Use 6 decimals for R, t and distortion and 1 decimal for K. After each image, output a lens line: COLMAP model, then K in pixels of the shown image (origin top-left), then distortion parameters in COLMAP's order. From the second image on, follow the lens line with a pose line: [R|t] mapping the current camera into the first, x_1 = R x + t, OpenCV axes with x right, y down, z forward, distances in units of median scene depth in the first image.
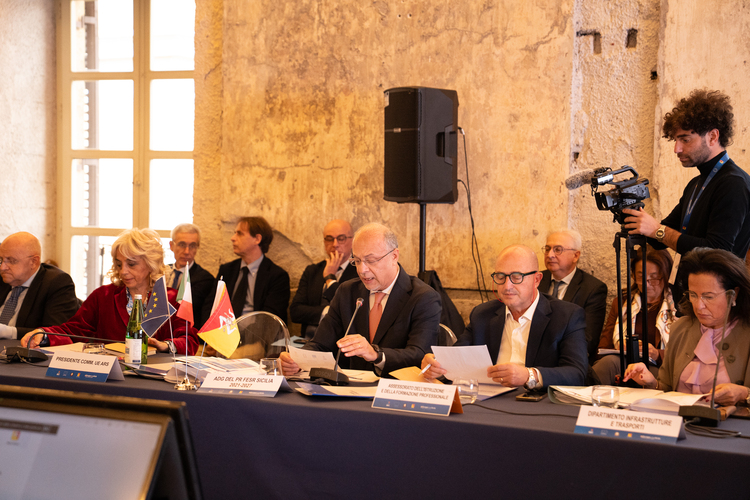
lens RADIAL K [[1489.3, 0, 375.0], [0, 1489.3, 250.0], [0, 0, 1]] dist [0.315739, -0.094069]
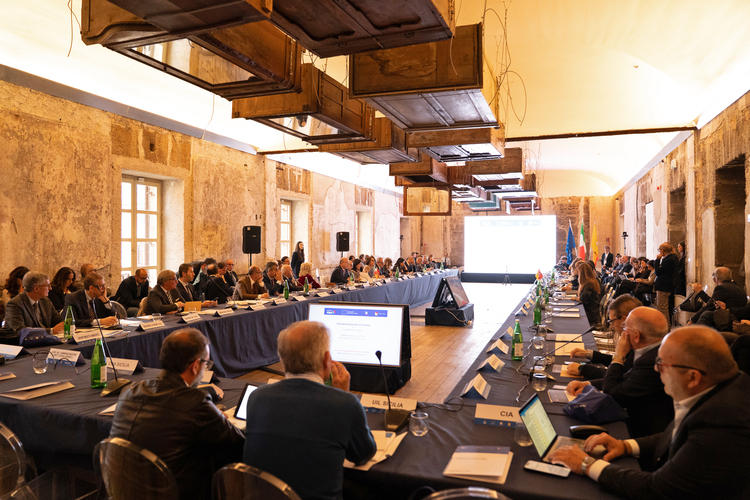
lens RADIAL K [[546.0, 0, 375.0], [0, 546.0, 250.0], [0, 0, 1]] dist [-0.005737, -0.002856]
pose [[-0.169495, -0.013103, 0.985444, -1.397595], [0.051573, 0.998424, 0.022146, -0.052605], [-0.984181, 0.054576, -0.168552, 0.851781]]
